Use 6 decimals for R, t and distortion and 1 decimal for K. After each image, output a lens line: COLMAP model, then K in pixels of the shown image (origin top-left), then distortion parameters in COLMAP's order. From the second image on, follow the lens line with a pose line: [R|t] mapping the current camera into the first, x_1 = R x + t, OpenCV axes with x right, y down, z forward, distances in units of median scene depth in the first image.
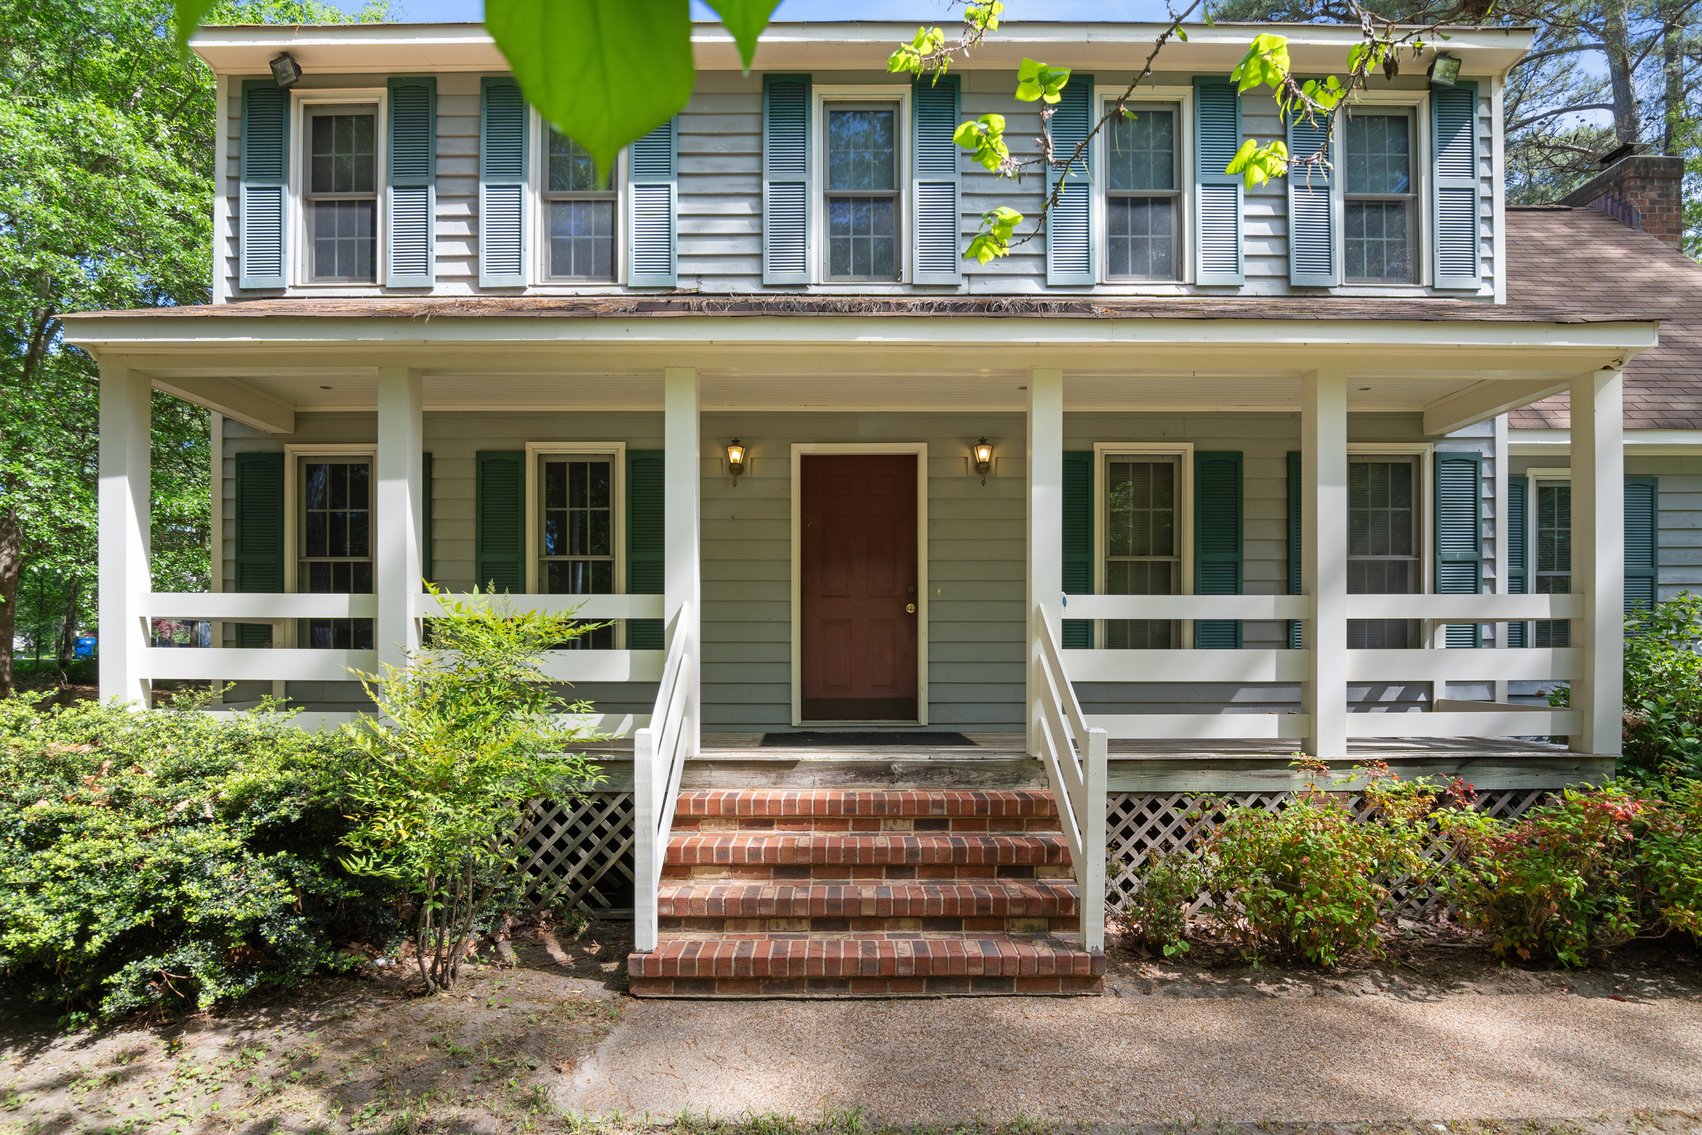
lens RADIAL K [[909.8, 0, 838.3], [0, 909.8, 639.0], [0, 0, 1]] dist [-0.016759, -0.005326]
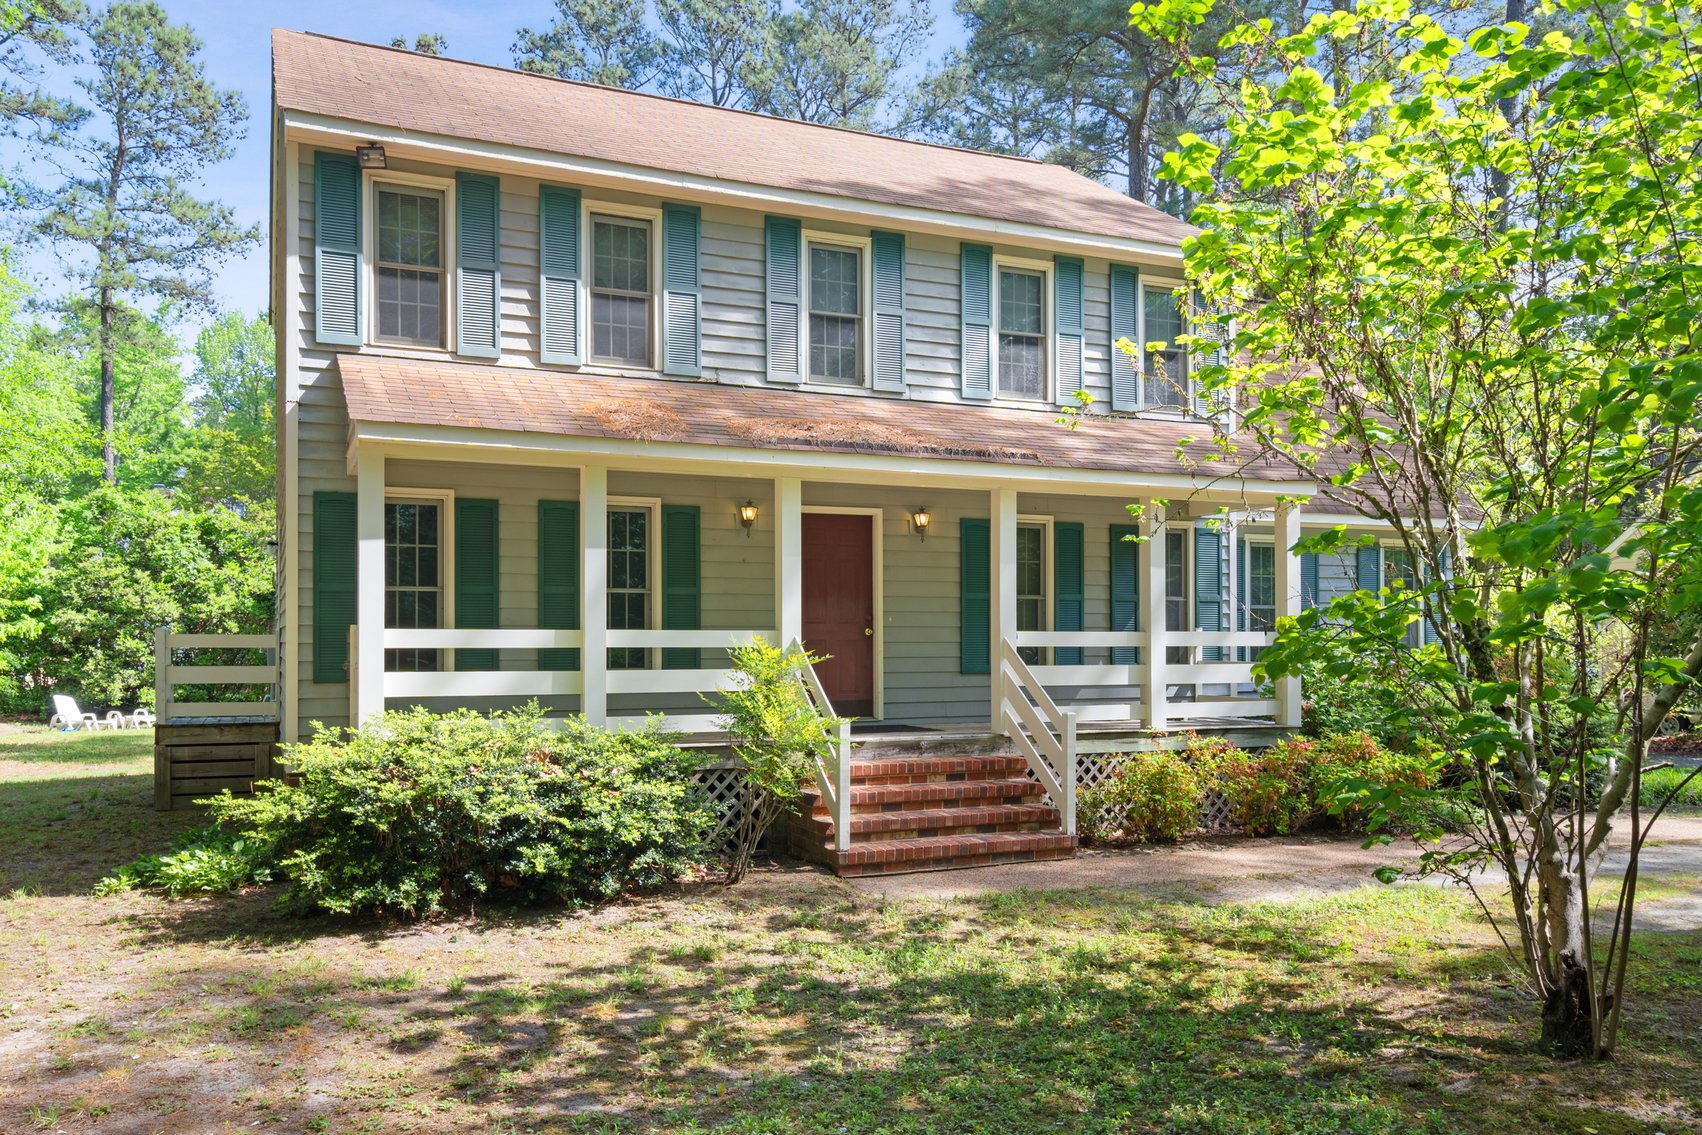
lens RADIAL K [[1390.8, 0, 861.2], [0, 1390.8, 562.8], [0, 0, 1]] dist [0.035038, -0.008958]
pose [[0.912487, 0.021384, 0.408547, -0.763410], [-0.005594, 0.999192, -0.039805, -0.054425], [-0.409068, 0.034036, 0.911869, -0.849381]]
